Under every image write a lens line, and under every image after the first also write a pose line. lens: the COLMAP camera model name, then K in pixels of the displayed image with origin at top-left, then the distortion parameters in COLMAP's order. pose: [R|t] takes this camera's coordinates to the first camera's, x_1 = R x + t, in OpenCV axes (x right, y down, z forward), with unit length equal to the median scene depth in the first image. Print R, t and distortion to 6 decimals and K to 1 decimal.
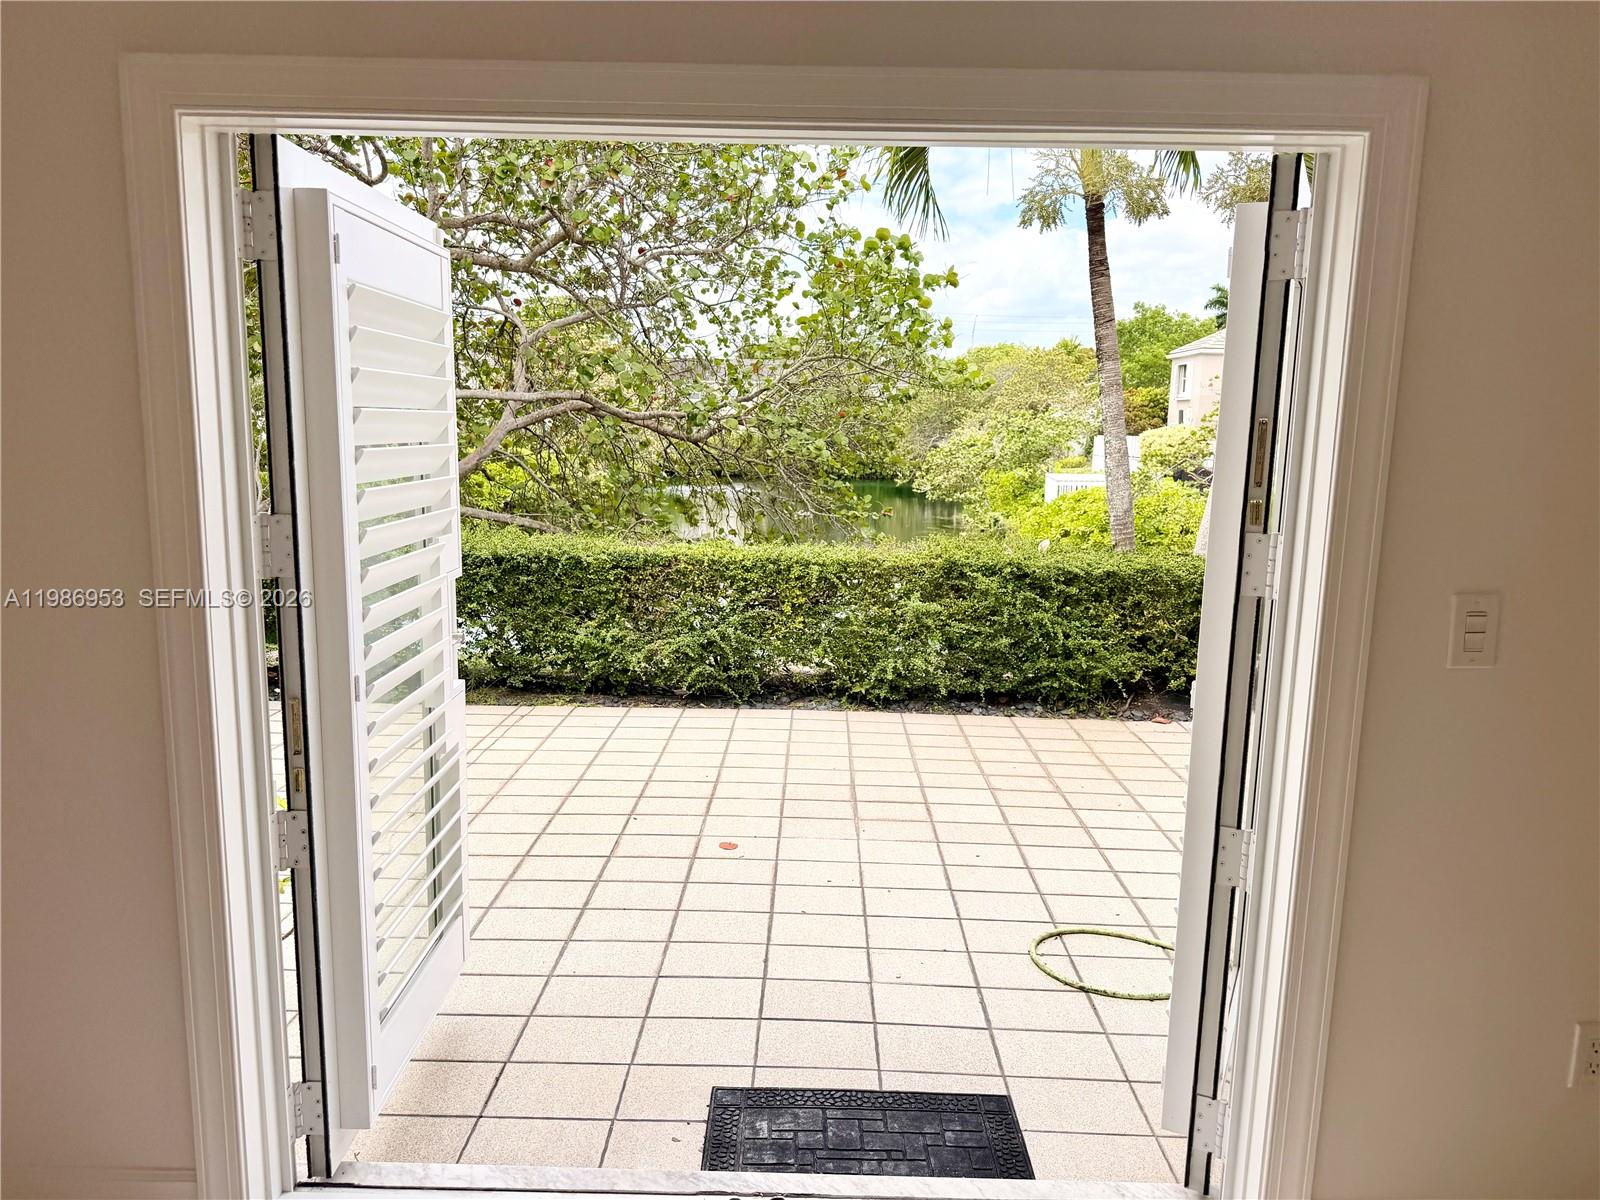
lens RADIAL K [[1145.9, 0, 792.6], [0, 1145.9, 612.6], [0, 0, 1]] dist [-0.003450, -0.002795]
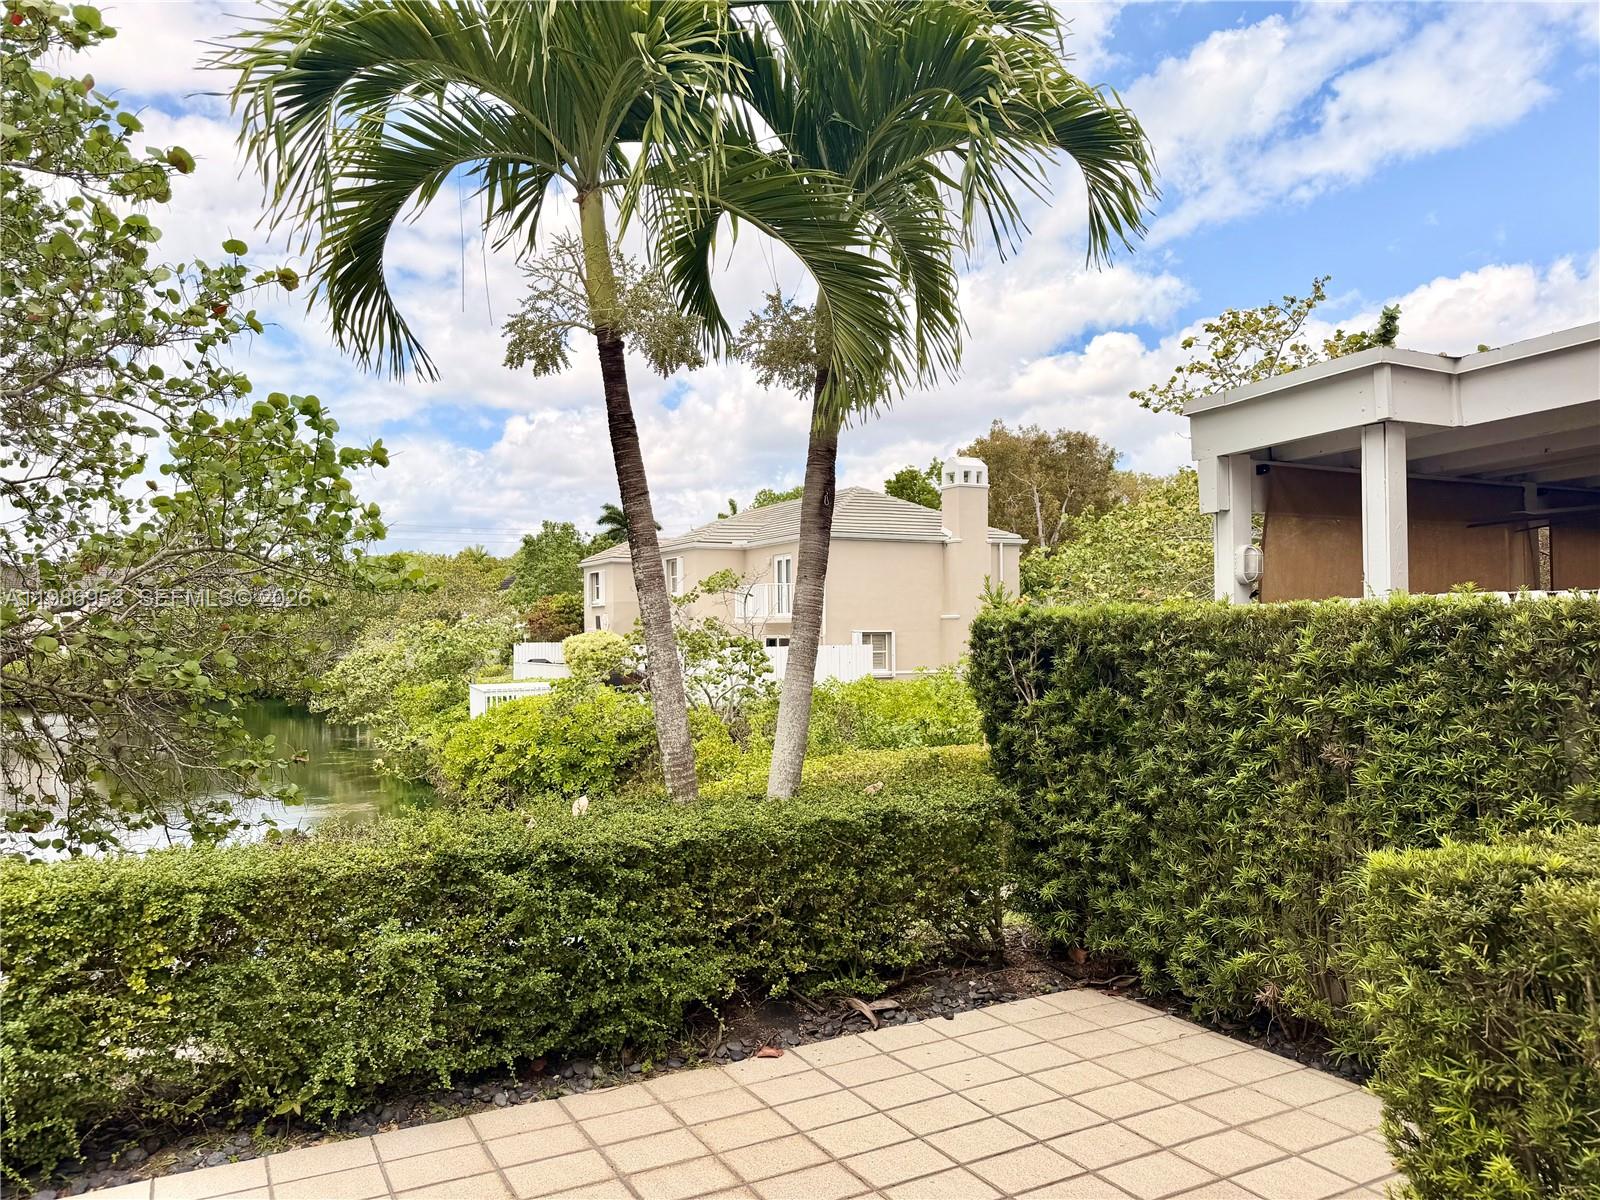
lens RADIAL K [[1105.5, 0, 789.9], [0, 1105.5, 605.9], [0, 0, 1]] dist [0.086013, -0.097508]
pose [[0.869158, -0.012766, 0.494369, 0.001557], [0.104214, 0.981946, -0.157864, -0.037956], [-0.483429, 0.188729, 0.854797, 0.227075]]
